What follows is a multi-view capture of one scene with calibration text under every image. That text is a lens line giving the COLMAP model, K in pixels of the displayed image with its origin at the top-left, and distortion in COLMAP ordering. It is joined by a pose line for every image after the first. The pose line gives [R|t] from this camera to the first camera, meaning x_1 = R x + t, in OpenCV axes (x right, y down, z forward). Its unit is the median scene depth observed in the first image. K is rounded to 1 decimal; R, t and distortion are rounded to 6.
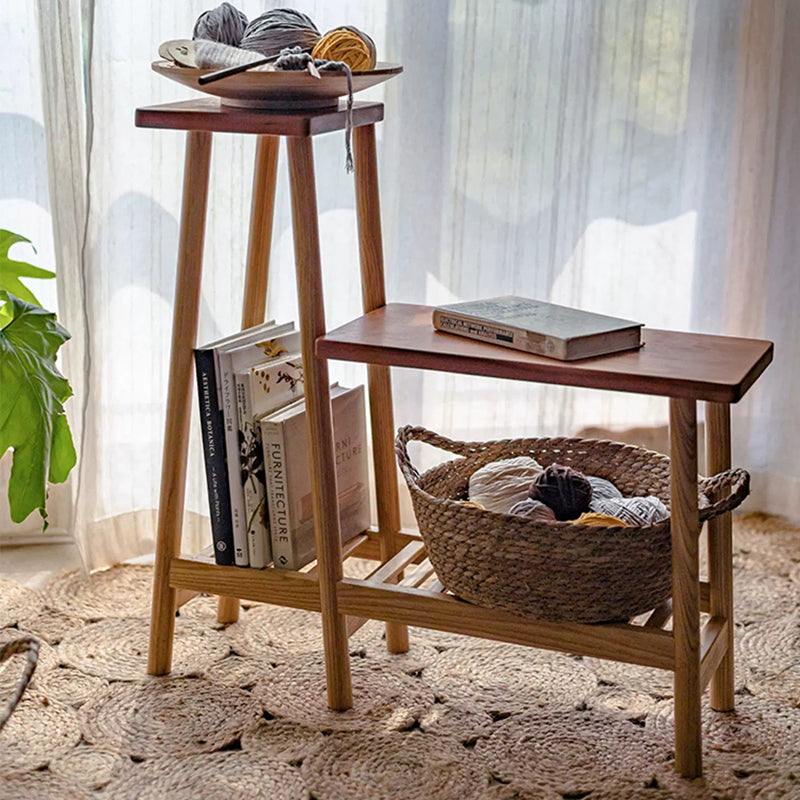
lens RADIAL K [[1762.6, 0, 400.0], [0, 1762.6, 400.0], [0, 0, 1]] dist [-0.460309, -0.494777]
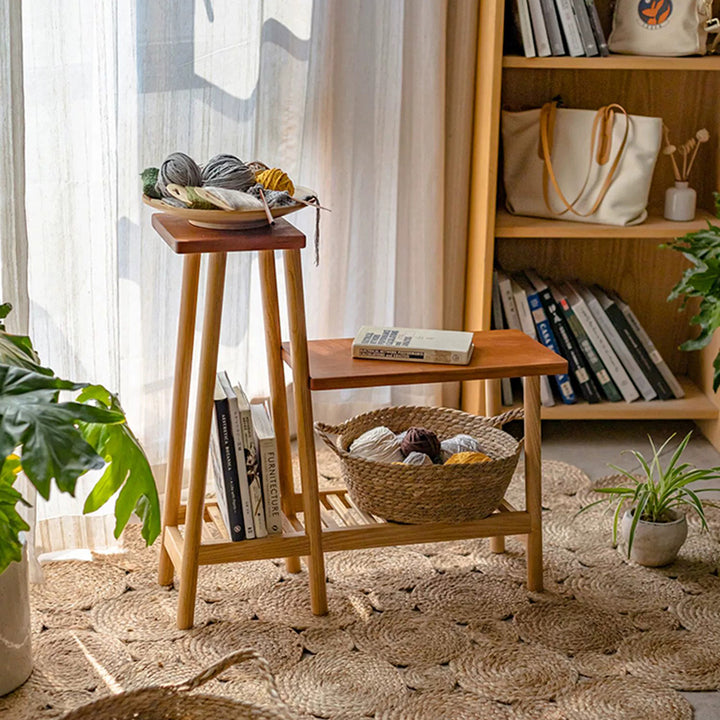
lens RADIAL K [[1586.4, 0, 360.0], [0, 1586.4, 360.0], [0, 0, 1]] dist [-0.460309, -0.494777]
pose [[0.796293, -0.178380, 0.578012, -0.765505], [0.151748, 0.983884, 0.094582, -0.166038], [-0.585568, 0.012397, 0.810529, -0.127156]]
